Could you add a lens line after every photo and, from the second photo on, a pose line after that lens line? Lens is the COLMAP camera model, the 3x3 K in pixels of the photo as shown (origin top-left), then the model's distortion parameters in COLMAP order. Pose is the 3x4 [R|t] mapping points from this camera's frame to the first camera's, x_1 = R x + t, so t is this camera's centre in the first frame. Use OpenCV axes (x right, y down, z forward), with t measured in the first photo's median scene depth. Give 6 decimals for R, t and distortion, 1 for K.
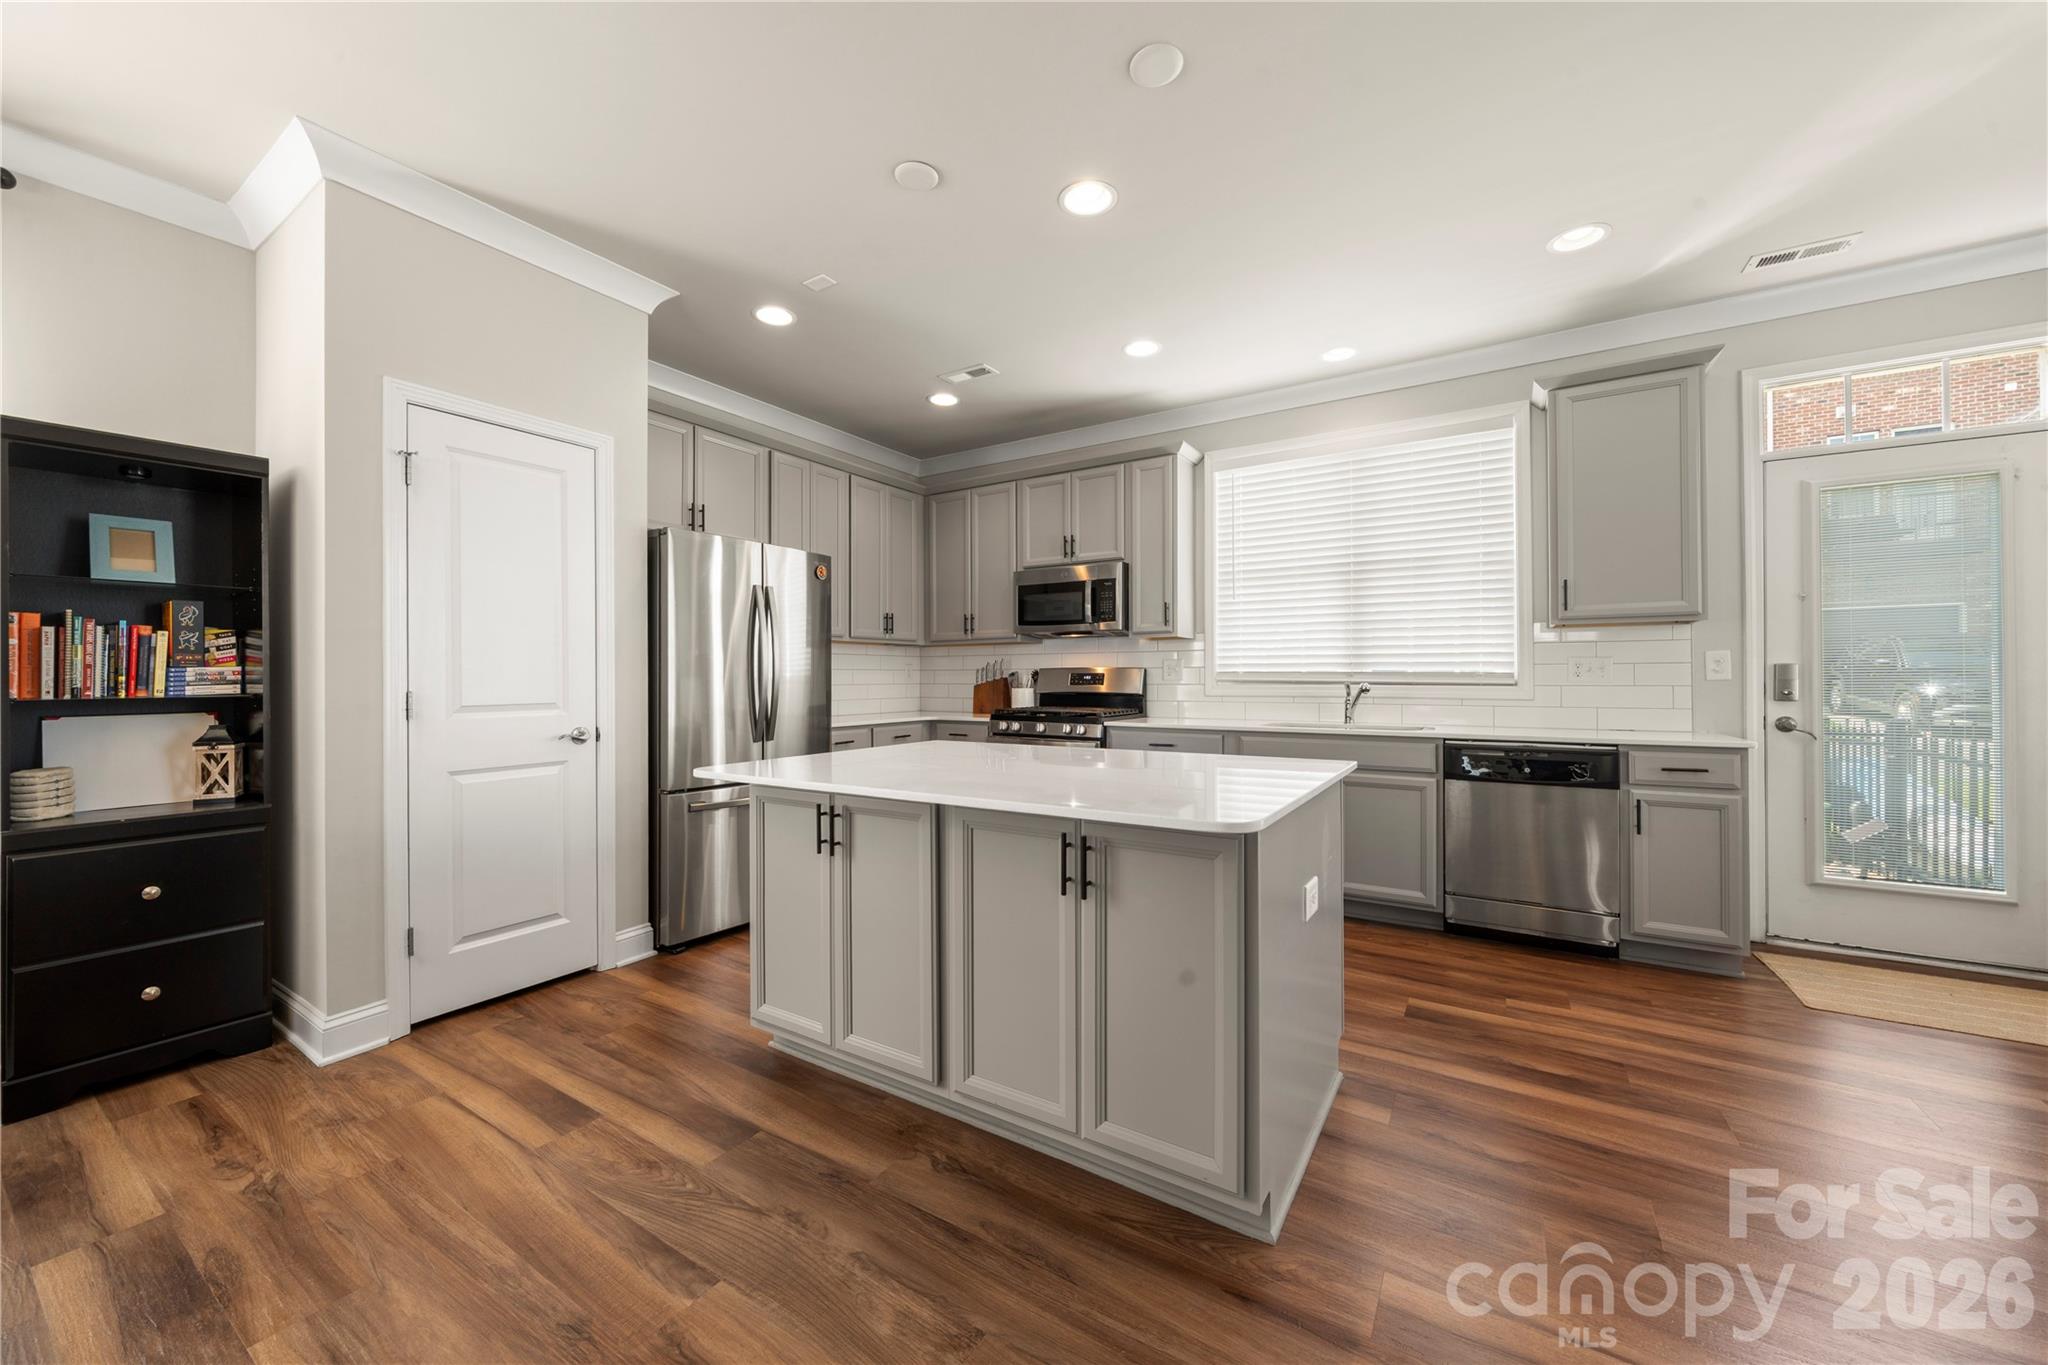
lens RADIAL K [[749.5, 0, 1009.9], [0, 749.5, 679.3], [0, 0, 1]] dist [-0.001028, -0.001569]
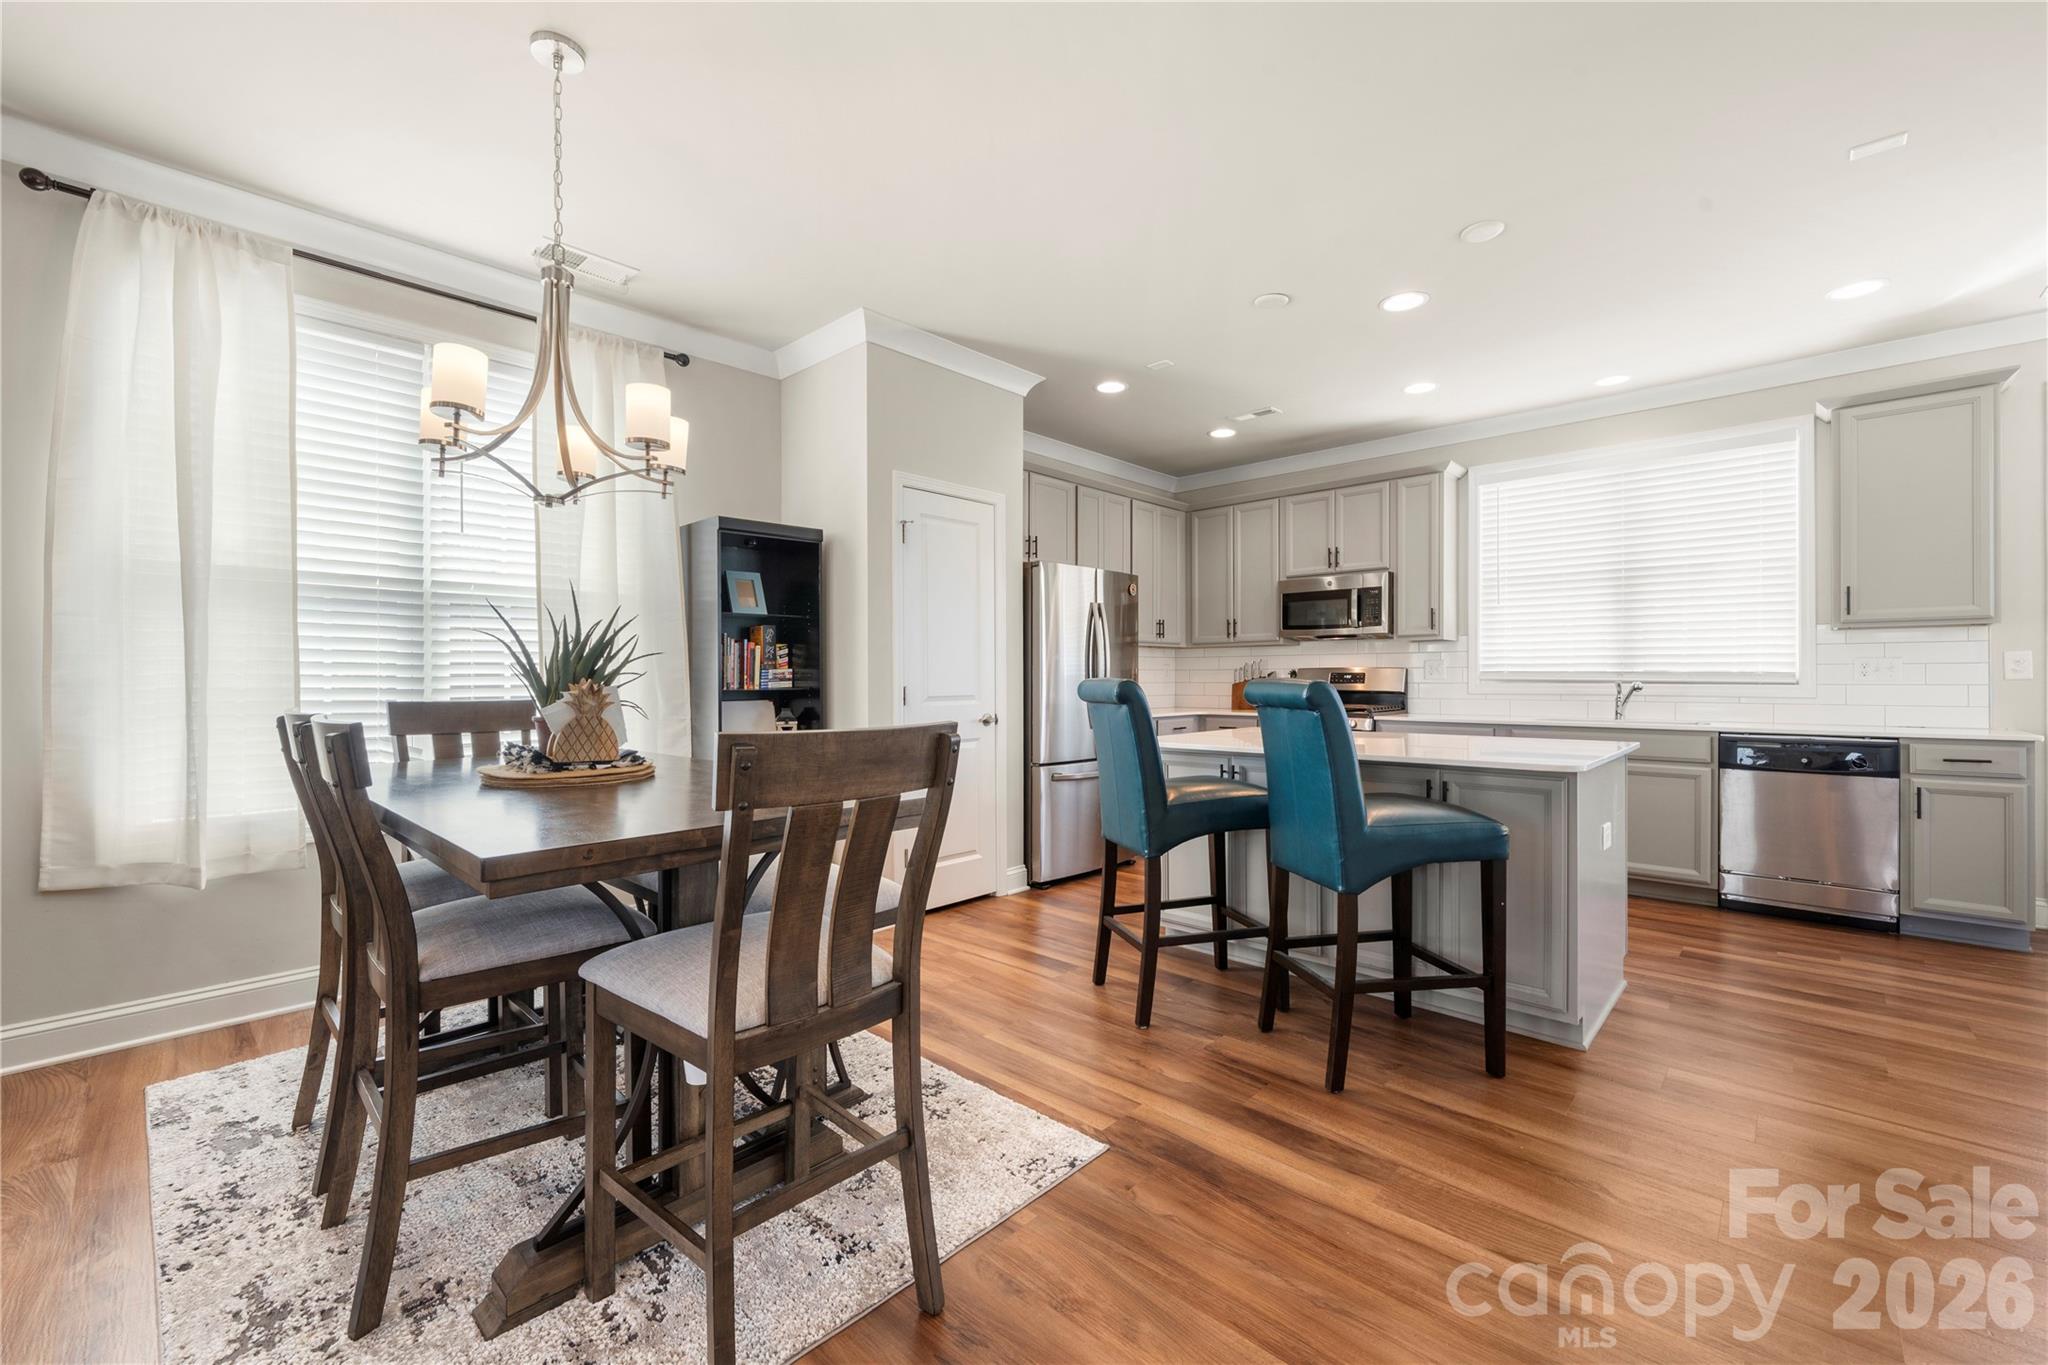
lens RADIAL K [[822.4, 0, 1019.7], [0, 822.4, 684.4], [0, 0, 1]] dist [-0.000494, -0.000334]
pose [[0.982993, 0.002020, -0.183634, -0.197818], [-0.000795, 0.999977, 0.006742, 0.001465], [0.183644, -0.006482, 0.982972, -0.355197]]
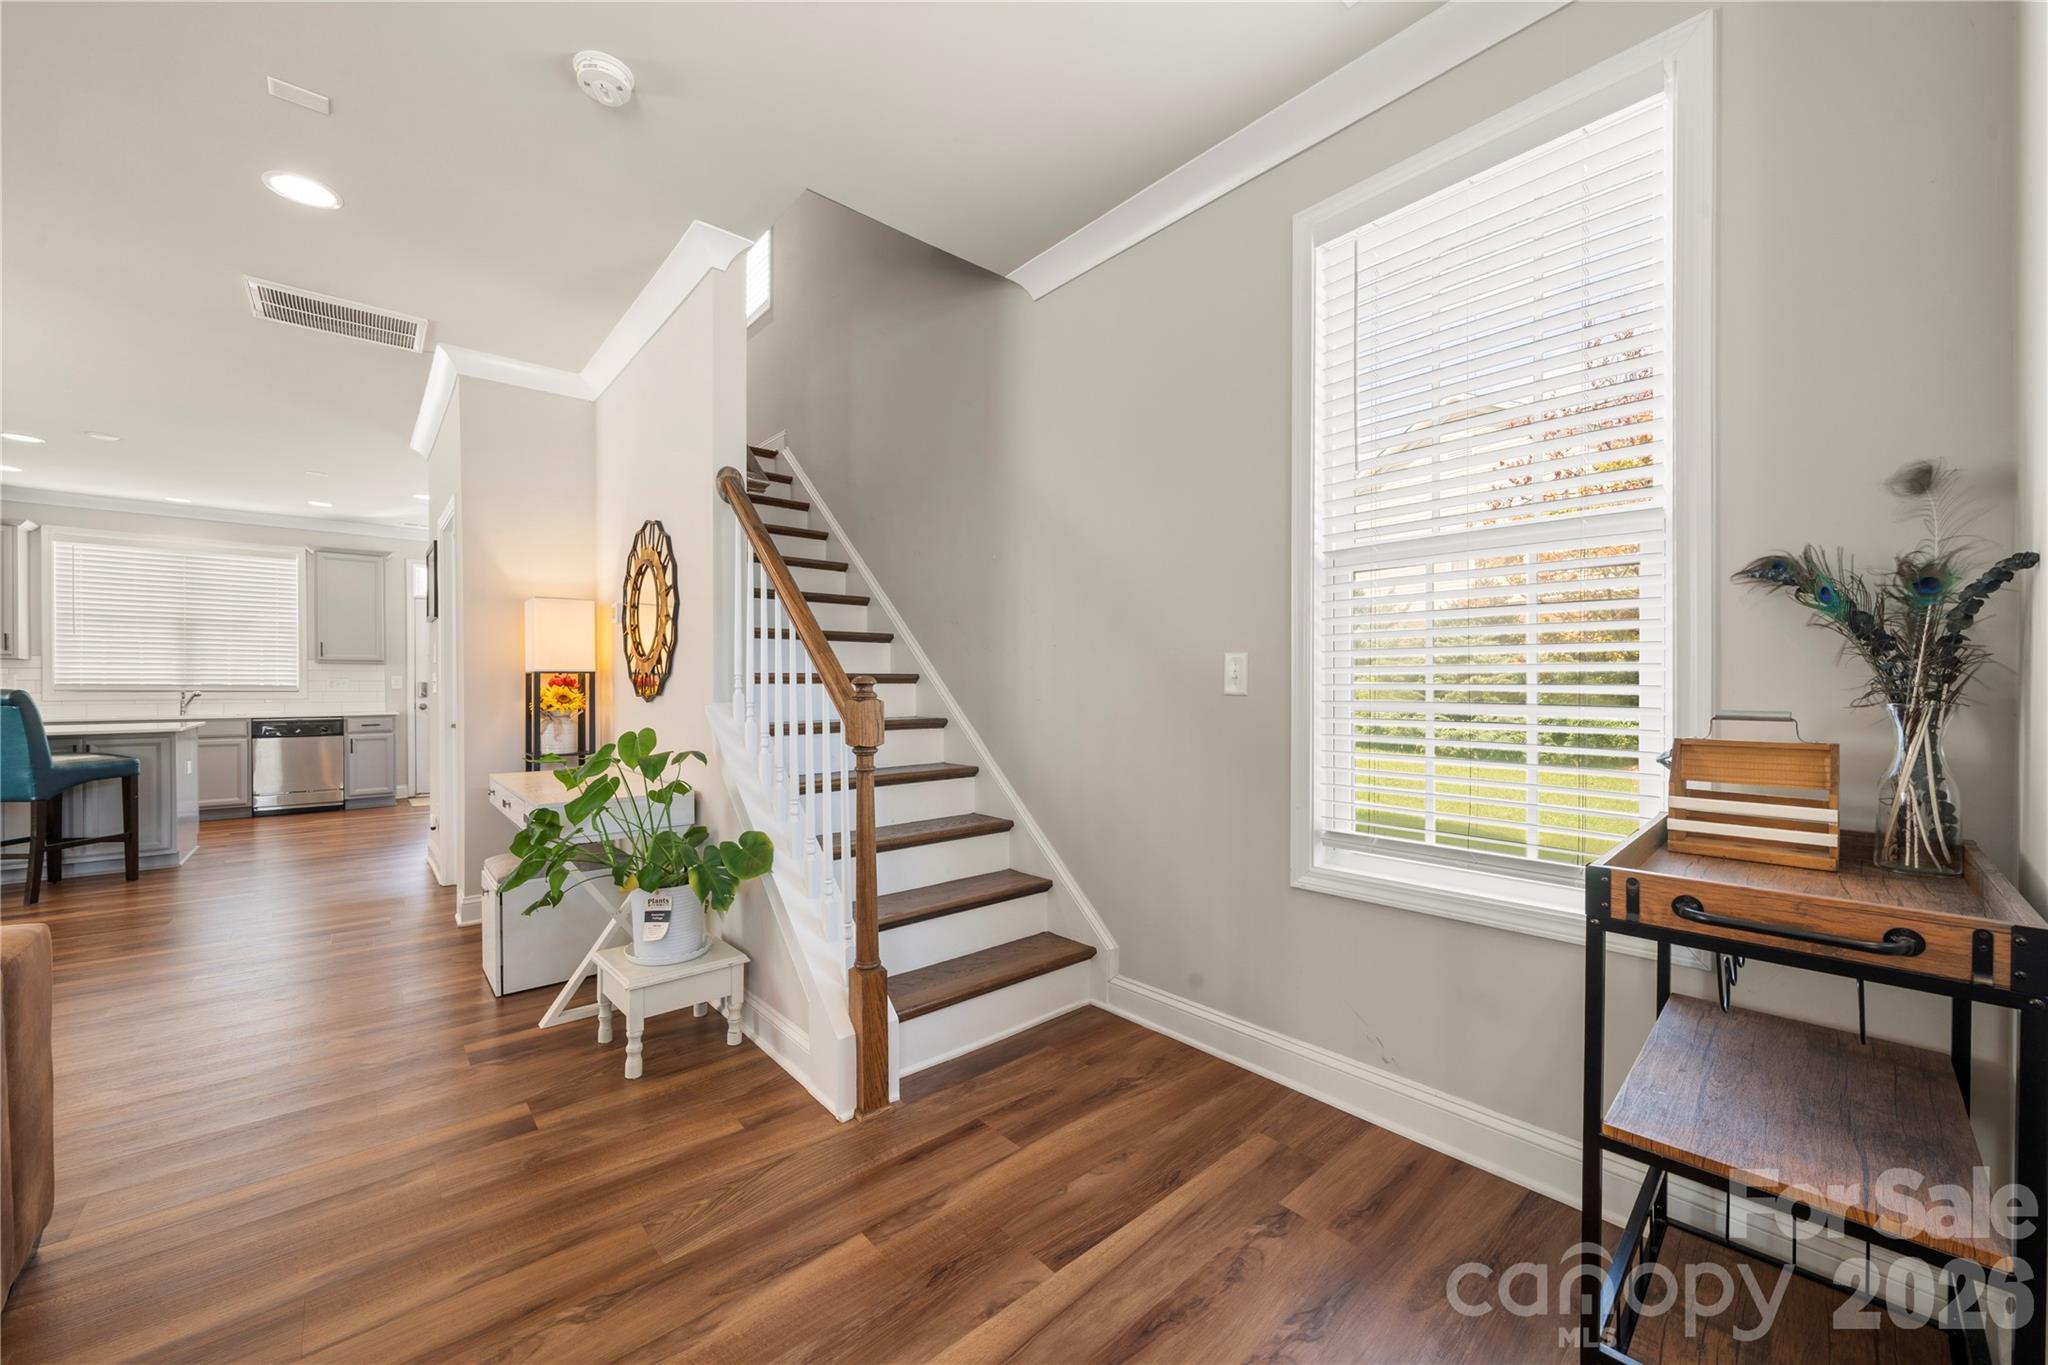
lens RADIAL K [[749.5, 0, 1018.1], [0, 749.5, 690.1], [0, 0, 1]] dist [-0.001028, -0.001569]
pose [[0.256026, -0.001775, 0.966668, -0.766445], [0.003541, 0.999993, 0.000899, 0.008524], [-0.966663, 0.003192, 0.256030, -1.381476]]
